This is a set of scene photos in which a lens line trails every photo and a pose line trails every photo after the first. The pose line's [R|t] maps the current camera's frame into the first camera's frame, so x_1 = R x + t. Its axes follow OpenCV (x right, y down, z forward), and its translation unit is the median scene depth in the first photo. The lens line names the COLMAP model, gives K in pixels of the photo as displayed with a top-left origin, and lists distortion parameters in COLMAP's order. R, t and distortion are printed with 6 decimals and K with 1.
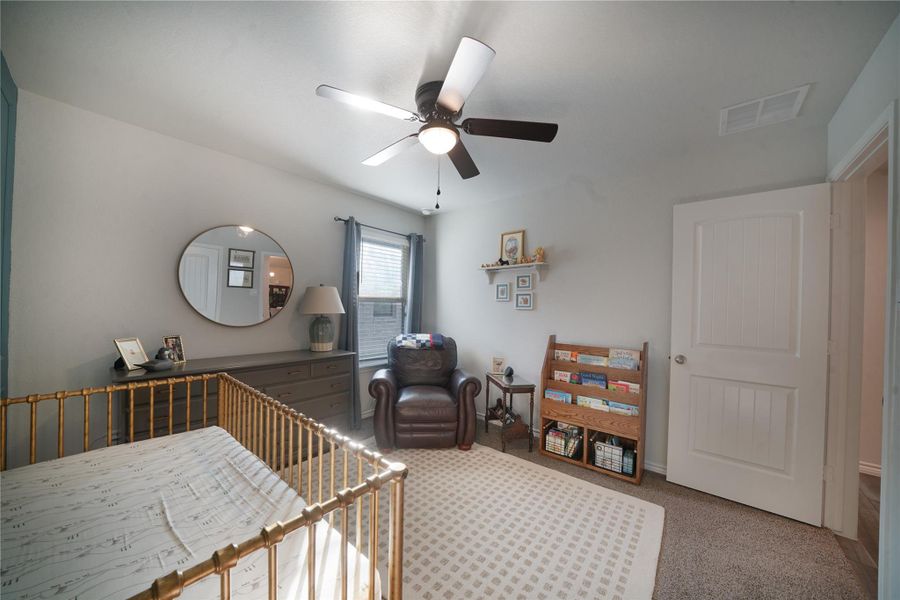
lens RADIAL K [[310.8, 0, 445.4], [0, 310.8, 300.8], [0, 0, 1]] dist [-0.022032, 0.000864]
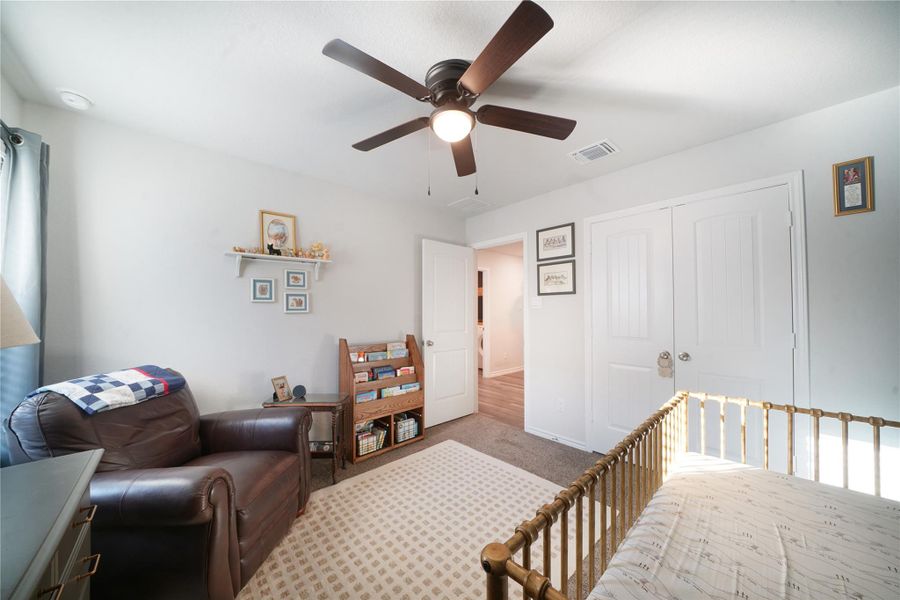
lens RADIAL K [[310.8, 0, 447.3], [0, 310.8, 299.1], [0, 0, 1]] dist [-0.022032, 0.000864]
pose [[0.126429, 0.020023, 0.991774, -0.659834], [-0.010178, 0.999770, -0.018886, 0.003419], [-0.991923, -0.007707, 0.126603, 0.647049]]
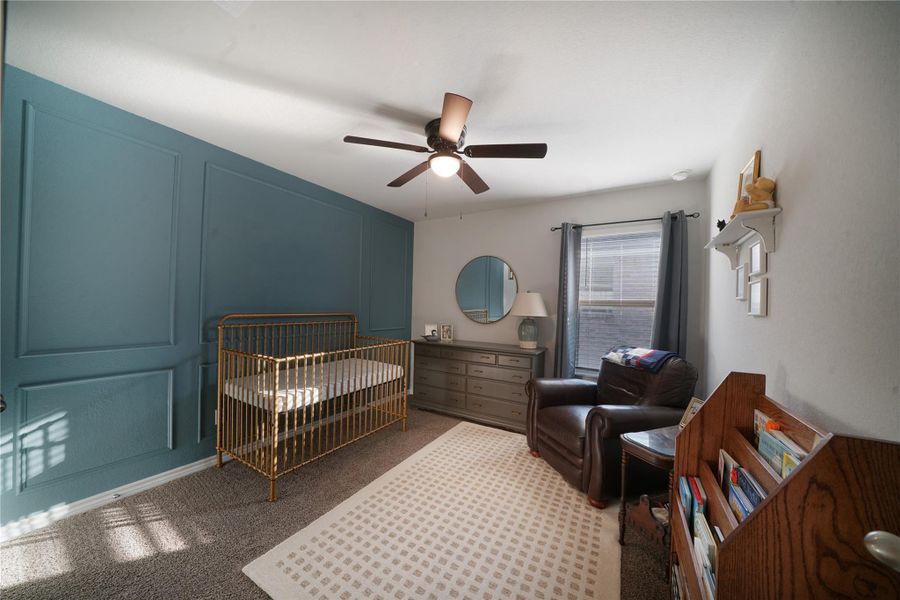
lens RADIAL K [[310.8, 0, 446.7], [0, 310.8, 300.0], [0, 0, 1]] dist [-0.022032, 0.000864]
pose [[0.160128, -0.037777, -0.986373, 0.819612], [-0.006136, 0.999210, -0.039265, 0.032848], [0.987077, 0.012340, 0.159769, 0.594239]]
